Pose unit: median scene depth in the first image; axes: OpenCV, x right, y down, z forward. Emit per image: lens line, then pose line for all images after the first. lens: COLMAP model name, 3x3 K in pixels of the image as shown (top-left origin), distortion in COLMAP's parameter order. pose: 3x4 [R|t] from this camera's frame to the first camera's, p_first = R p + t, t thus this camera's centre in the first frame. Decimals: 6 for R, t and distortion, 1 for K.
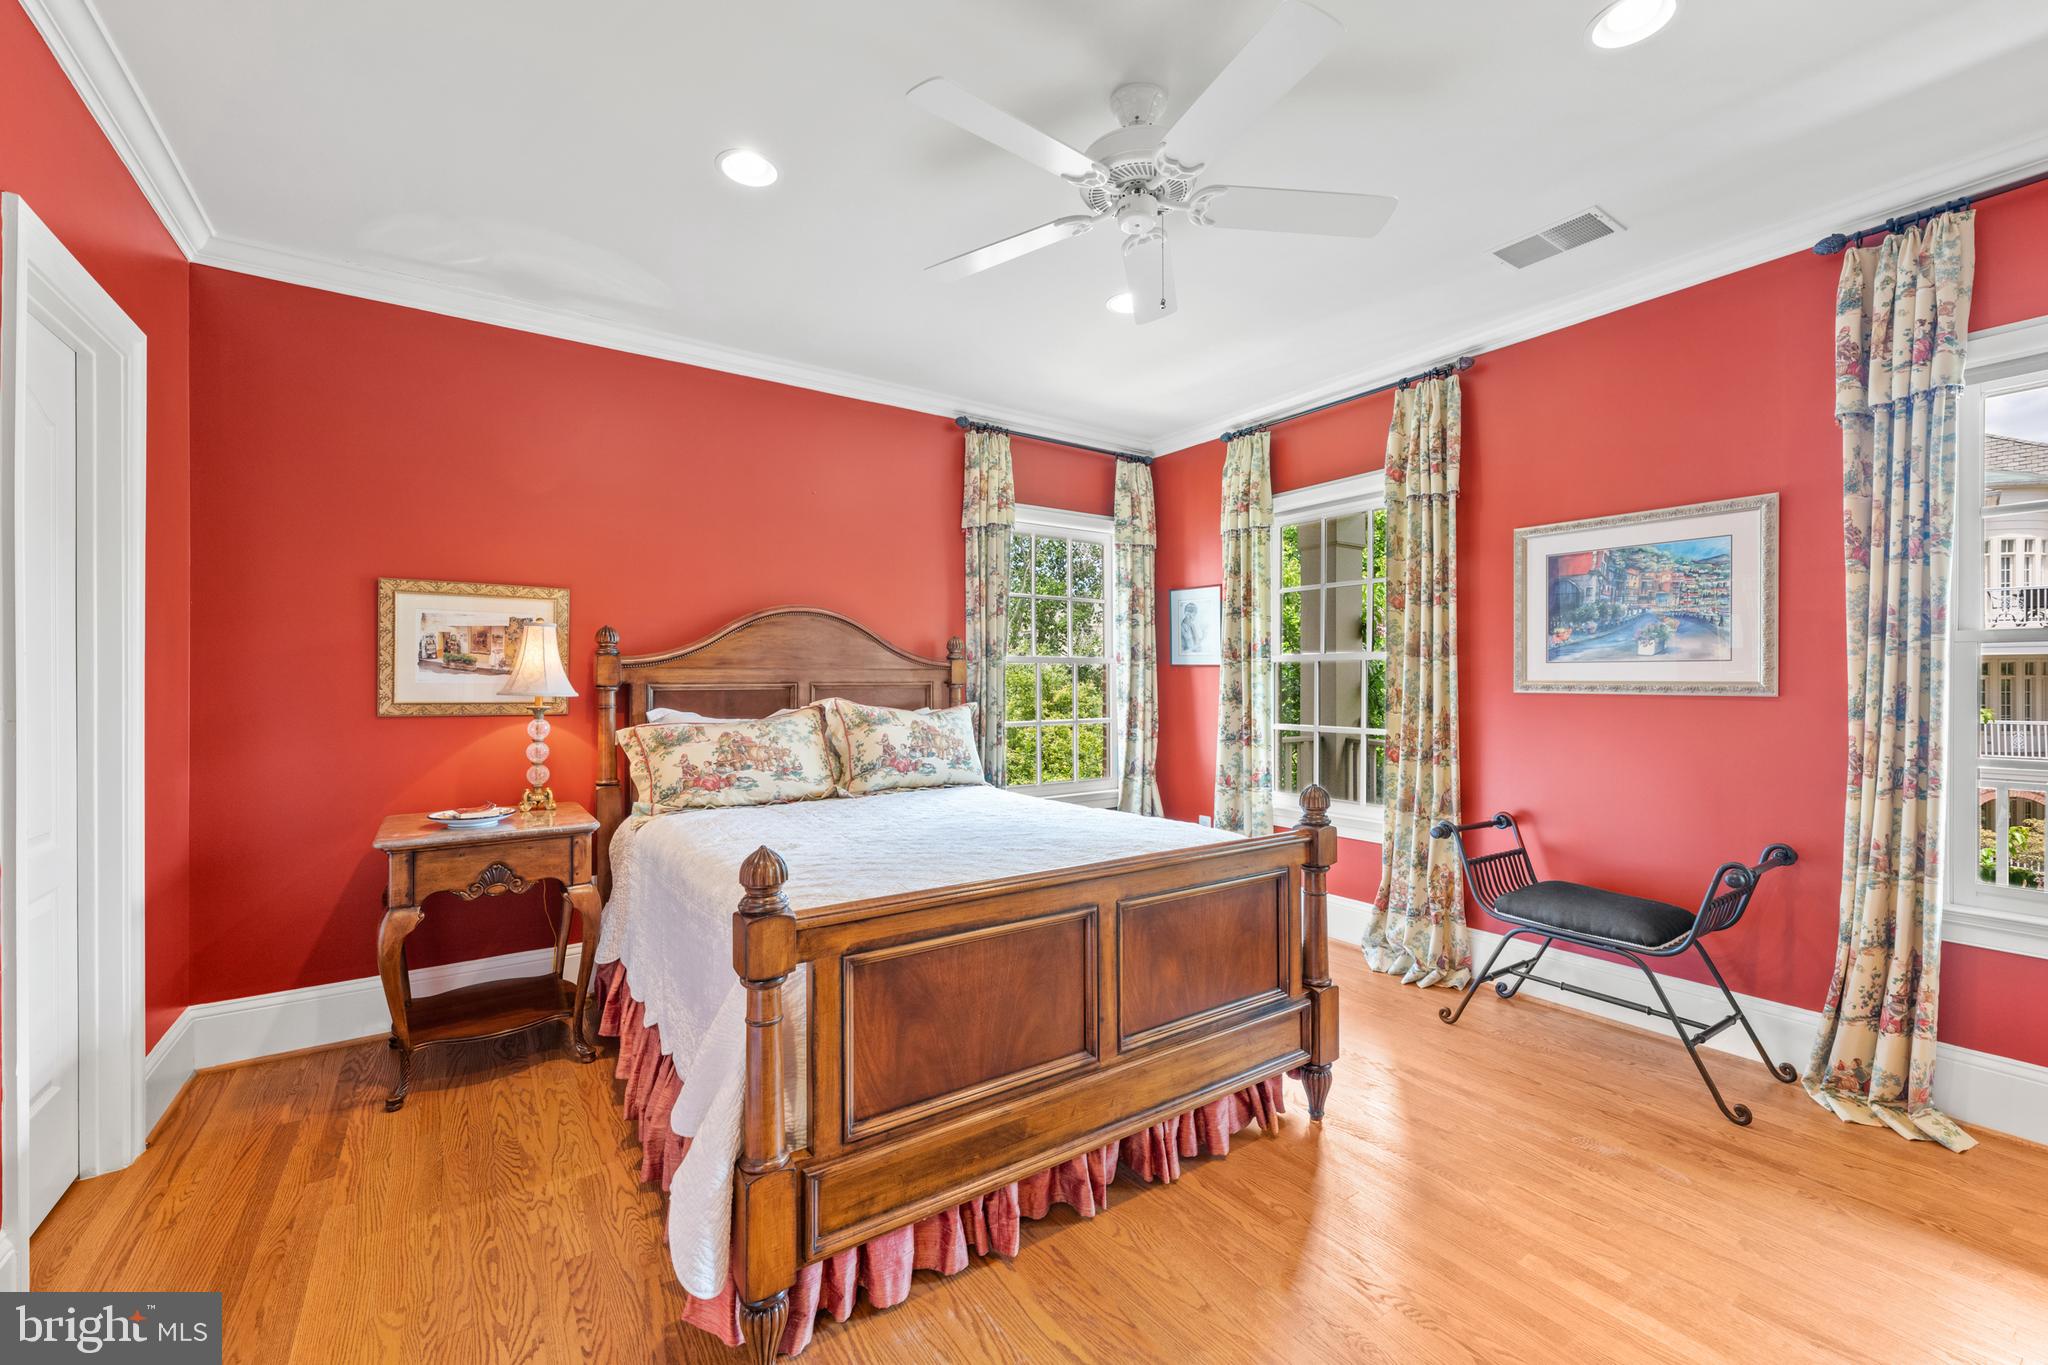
lens RADIAL K [[819.4, 0, 1024.1], [0, 819.4, 686.4], [0, 0, 1]] dist [-0.001472, 0.000059]
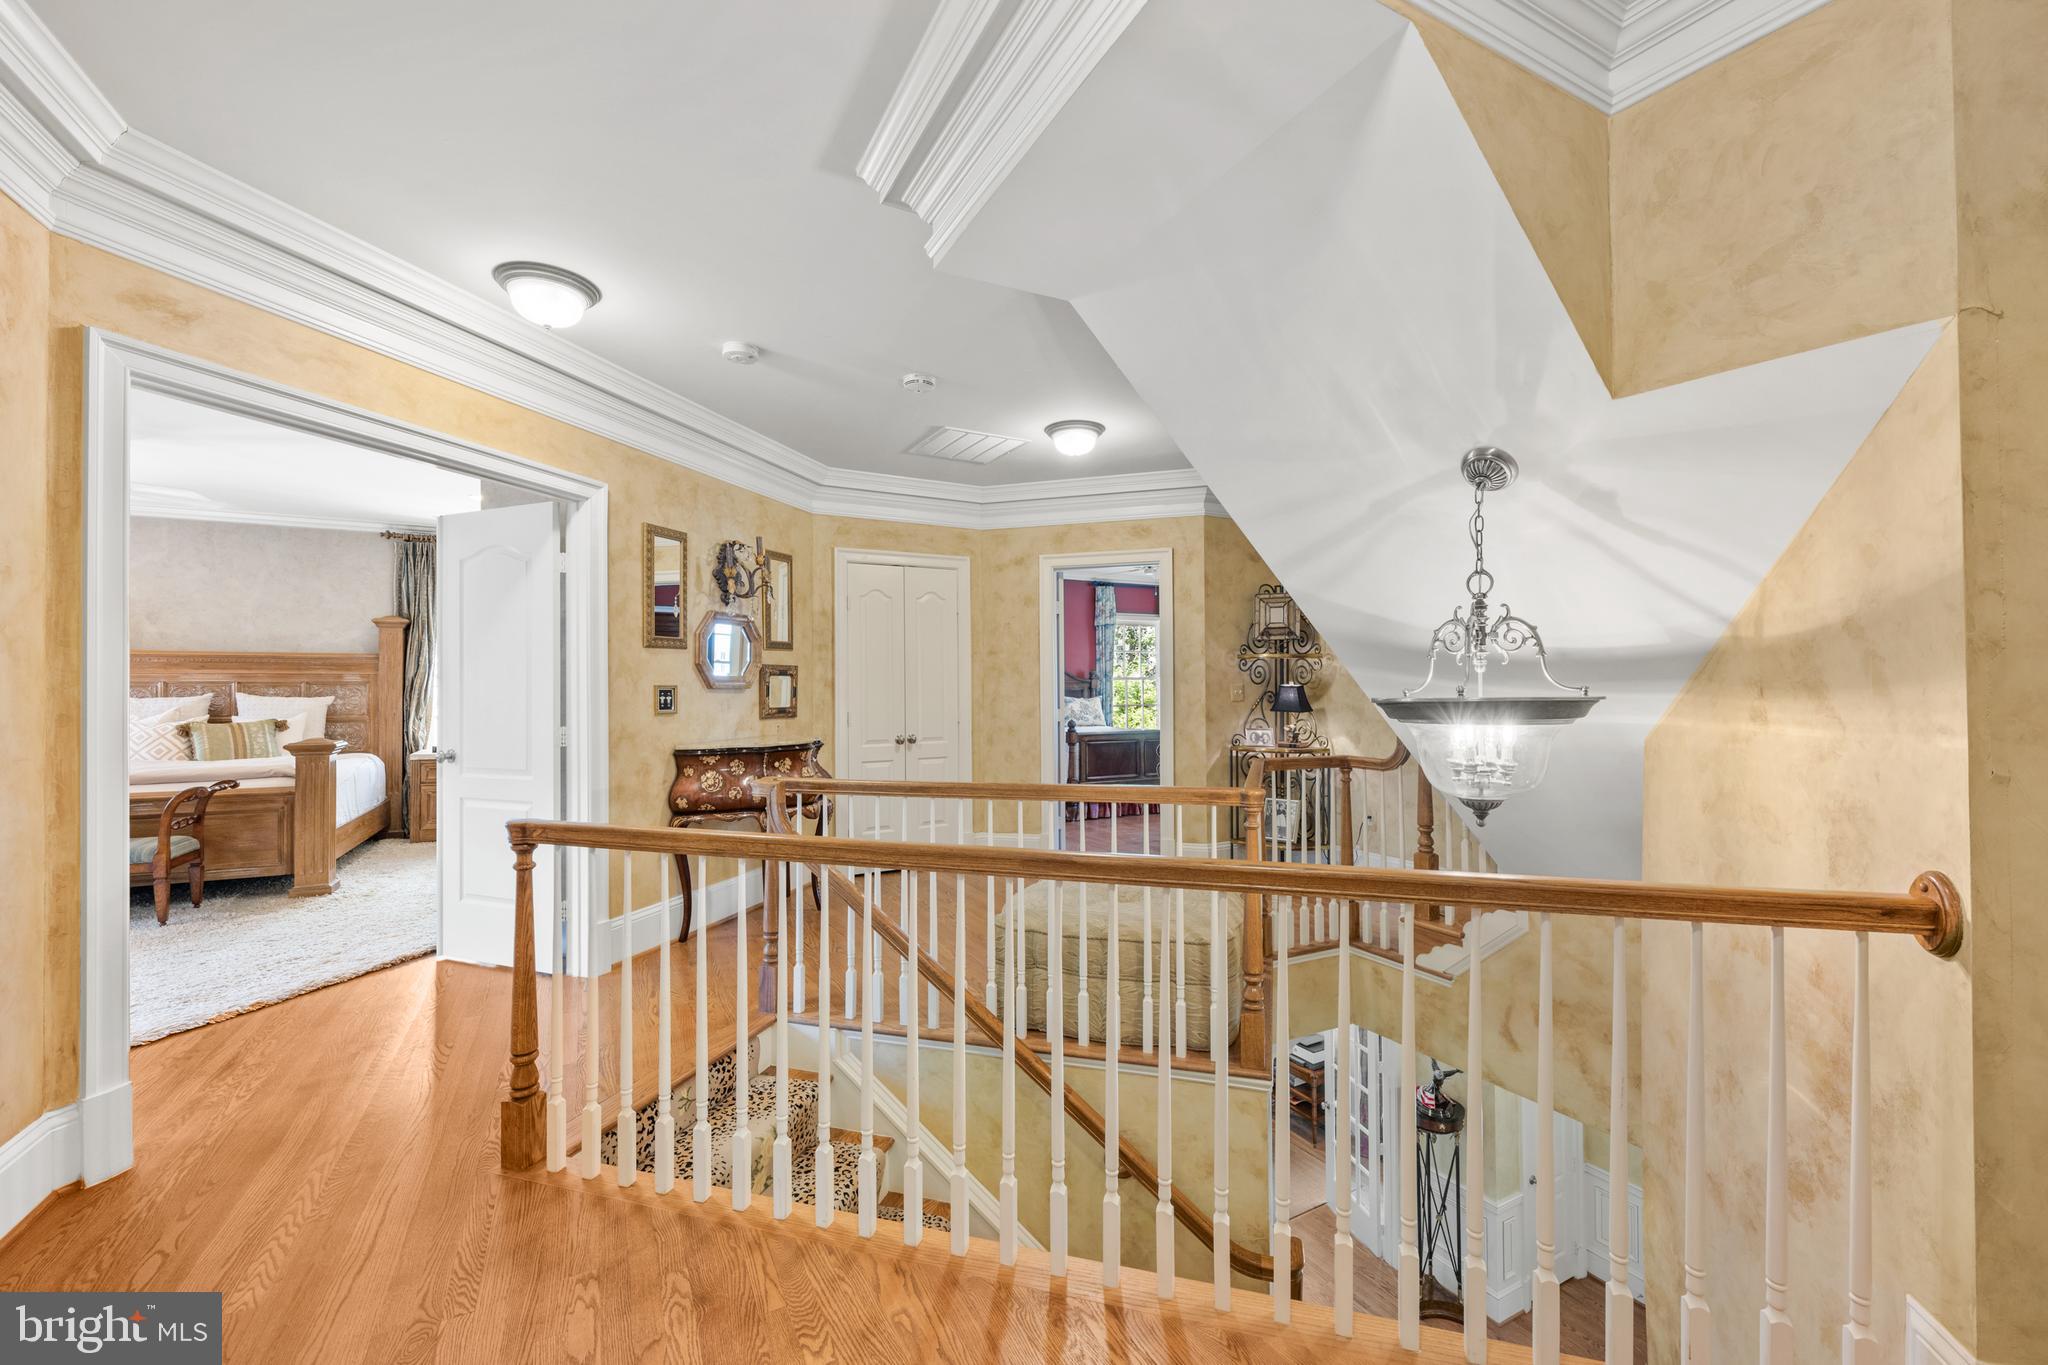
lens RADIAL K [[819.4, 0, 1019.8], [0, 819.4, 686.0], [0, 0, 1]] dist [-0.001472, 0.000059]
pose [[0.993156, -0.003862, -0.116735, -0.012984], [0.003272, 0.999981, -0.005248, 0.002393], [0.116753, 0.004830, 0.993149, -1.515113]]
